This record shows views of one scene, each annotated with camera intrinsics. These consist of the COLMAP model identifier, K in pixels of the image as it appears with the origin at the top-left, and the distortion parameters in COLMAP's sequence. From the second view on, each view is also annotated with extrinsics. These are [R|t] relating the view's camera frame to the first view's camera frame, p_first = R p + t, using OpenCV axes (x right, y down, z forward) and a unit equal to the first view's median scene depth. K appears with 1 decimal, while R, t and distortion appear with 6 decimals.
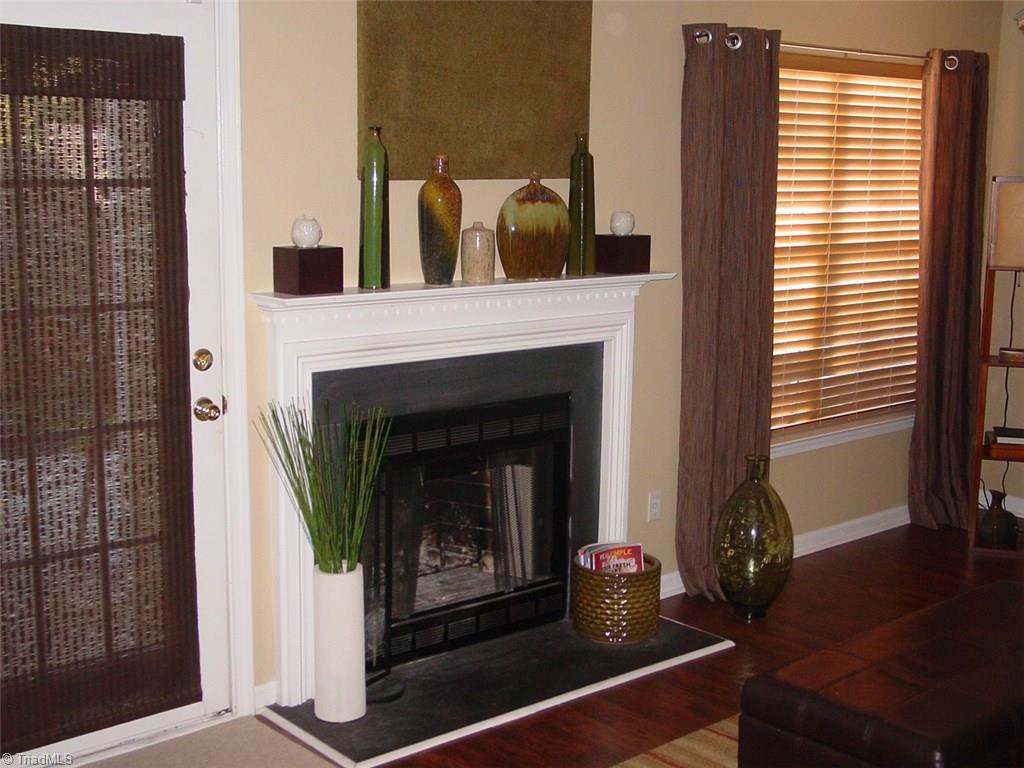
lens RADIAL K [[1326.5, 0, 512.0], [0, 1326.5, 384.0], [0, 0, 1]] dist [-0.069993, 0.127176]
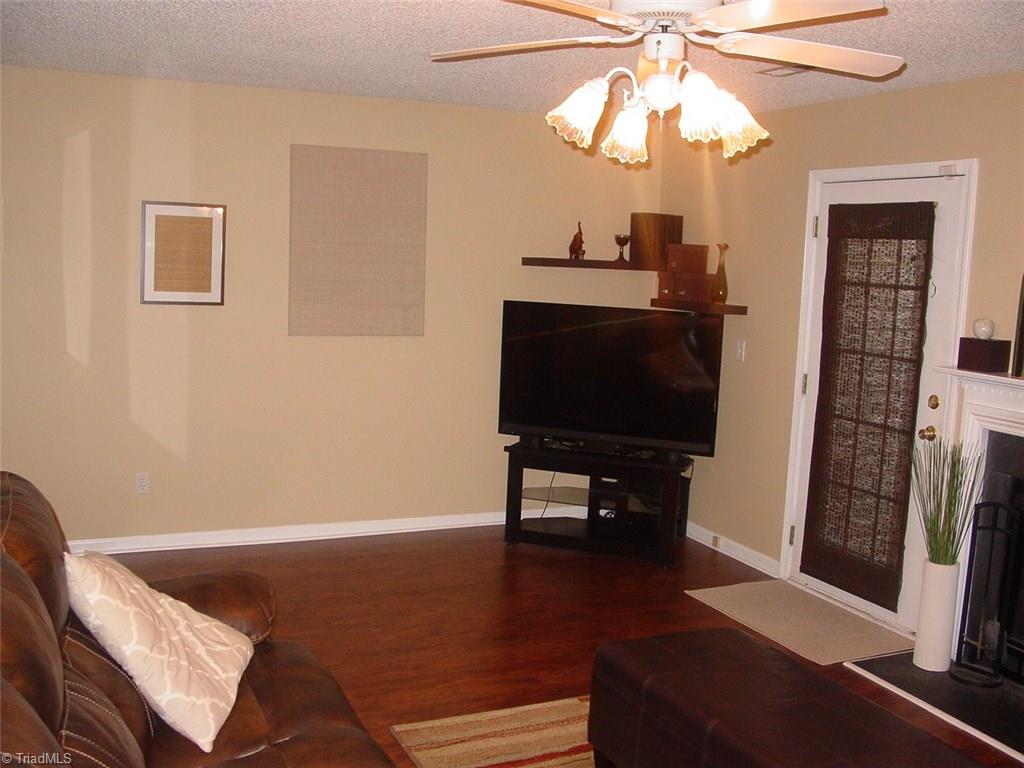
lens RADIAL K [[1014.4, 0, 512.0], [0, 1014.4, 384.0], [0, 0, 1]] dist [-0.167695, 0.167982]
pose [[-0.270689, 0.103156, -0.957124, 0.439240], [-0.197733, 0.967085, 0.160152, -0.055187], [0.942141, 0.232606, -0.241381, 0.348270]]
